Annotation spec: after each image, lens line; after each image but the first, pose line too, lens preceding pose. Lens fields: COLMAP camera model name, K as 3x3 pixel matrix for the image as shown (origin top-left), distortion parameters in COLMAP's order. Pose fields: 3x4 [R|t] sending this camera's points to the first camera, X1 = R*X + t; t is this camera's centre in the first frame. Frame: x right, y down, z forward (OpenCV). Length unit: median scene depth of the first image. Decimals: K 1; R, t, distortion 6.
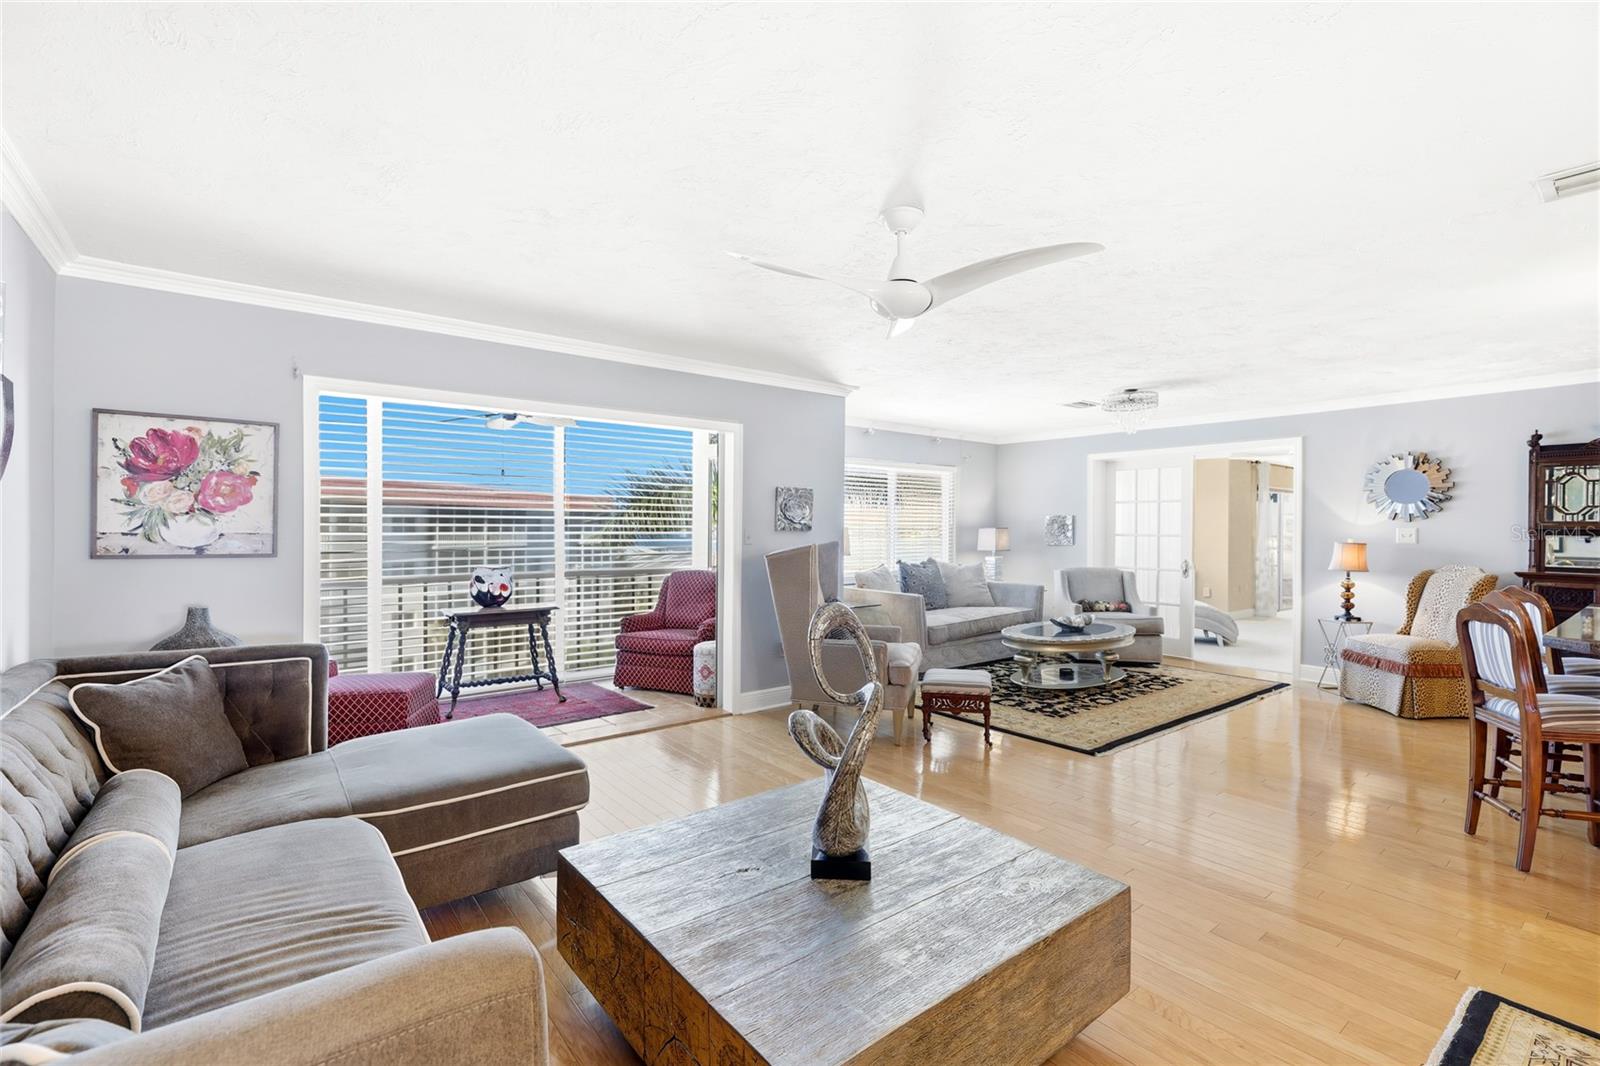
lens RADIAL K [[717.9, 0, 797.8], [0, 717.9, 529.7], [0, 0, 1]] dist [0.001629, 0.000048]
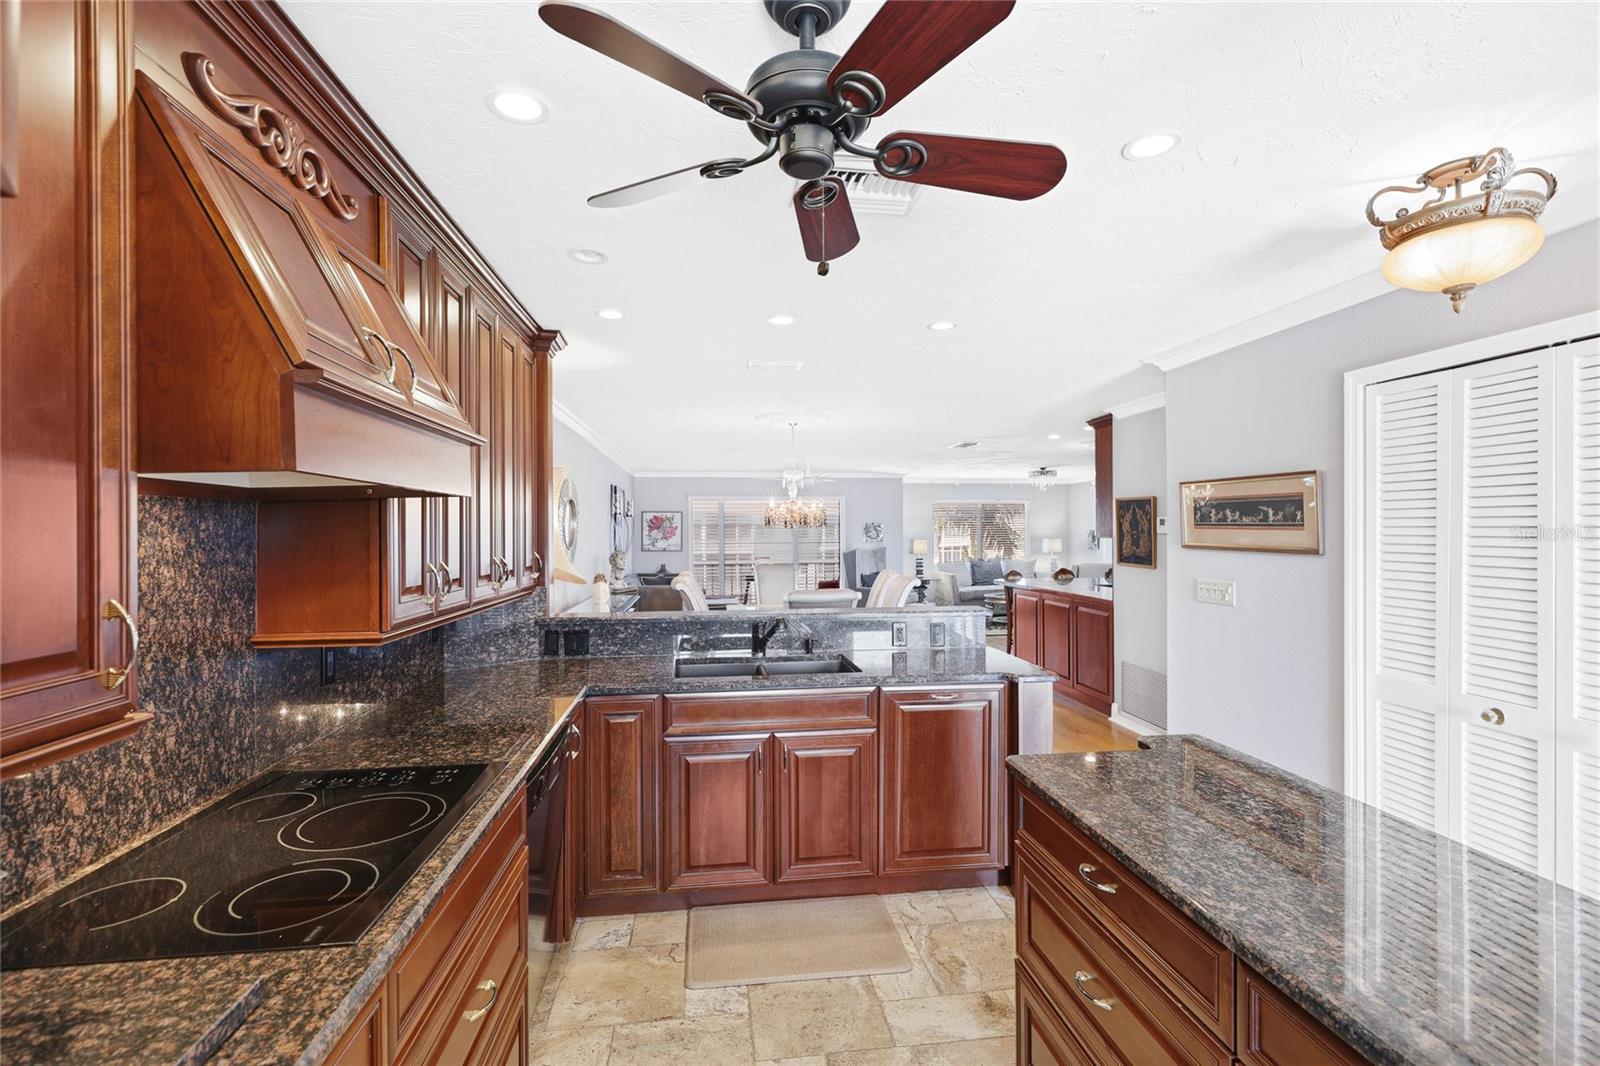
lens RADIAL K [[717.9, 0, 797.8], [0, 717.9, 529.7], [0, 0, 1]] dist [0.001629, 0.000048]
pose [[0.858008, -0.006836, -0.513591, 0.829849], [0.006217, 0.999976, -0.002925, -0.028353], [0.513599, -0.000683, 0.858030, -0.909131]]
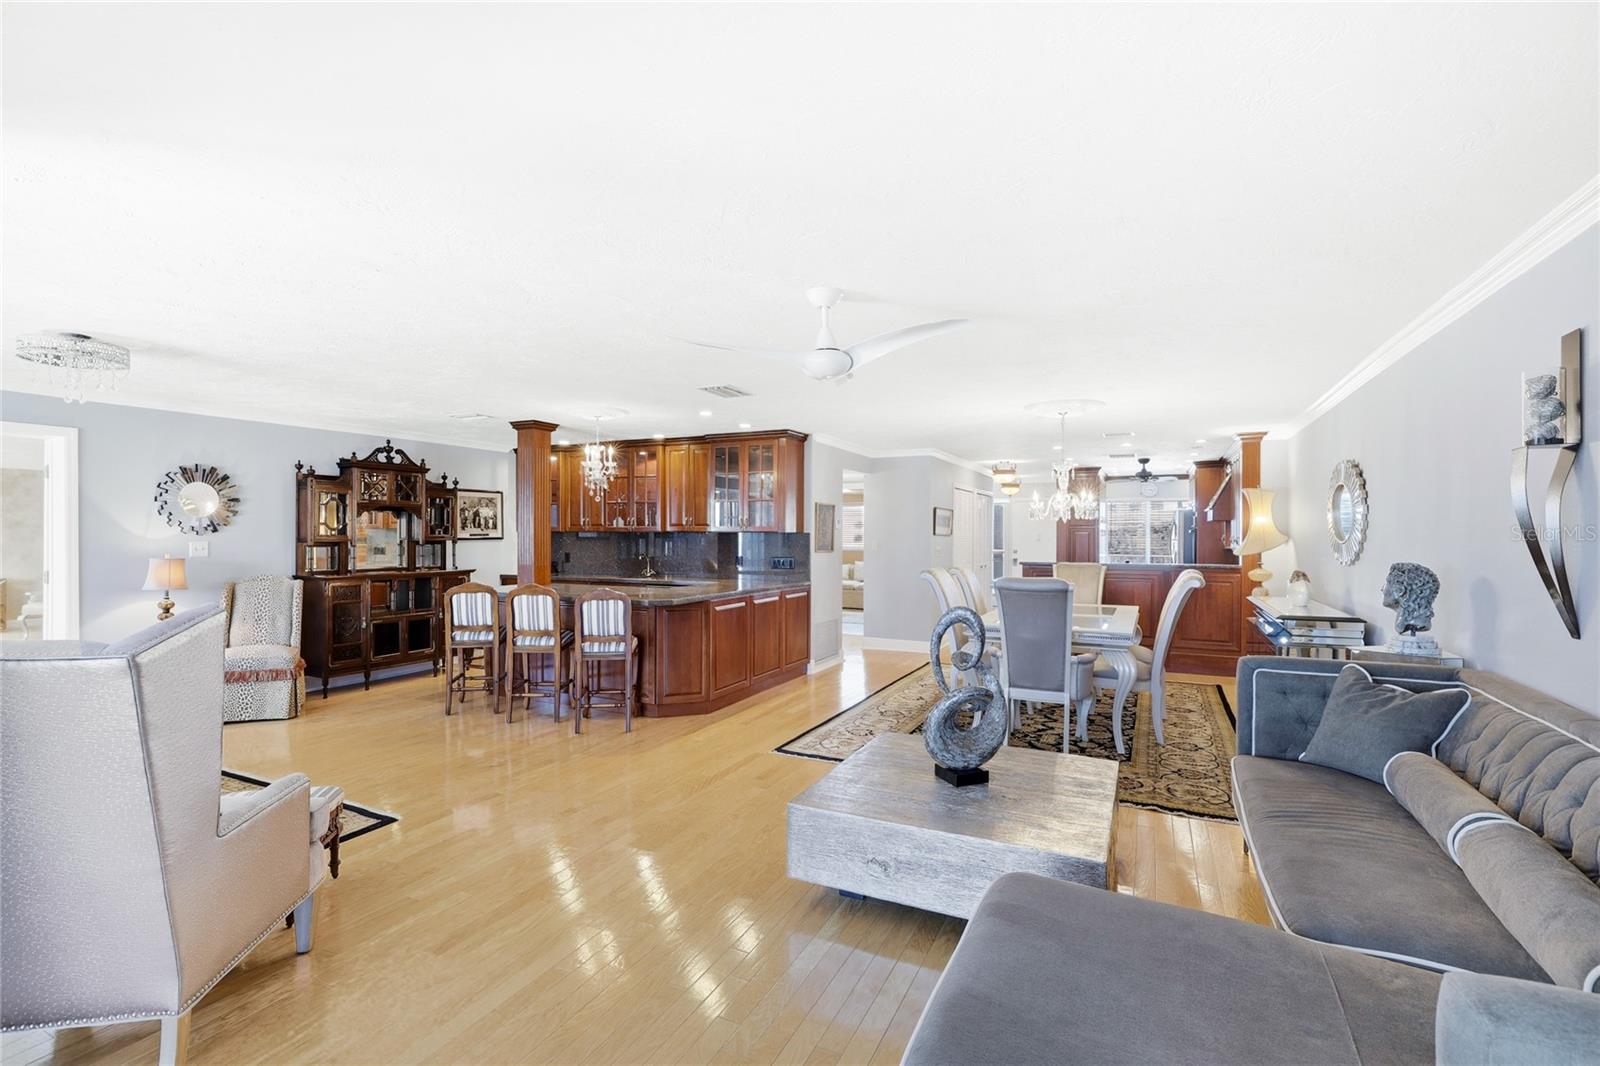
lens RADIAL K [[714.1, 0, 810.0], [0, 714.1, 528.2], [0, 0, 1]] dist [-0.000929, 0.000253]
pose [[-0.446862, -0.000164, 0.894603, -0.385750], [-0.001976, 0.999998, -0.000803, -0.020088], [-0.894601, -0.002127, -0.446861, 0.655704]]
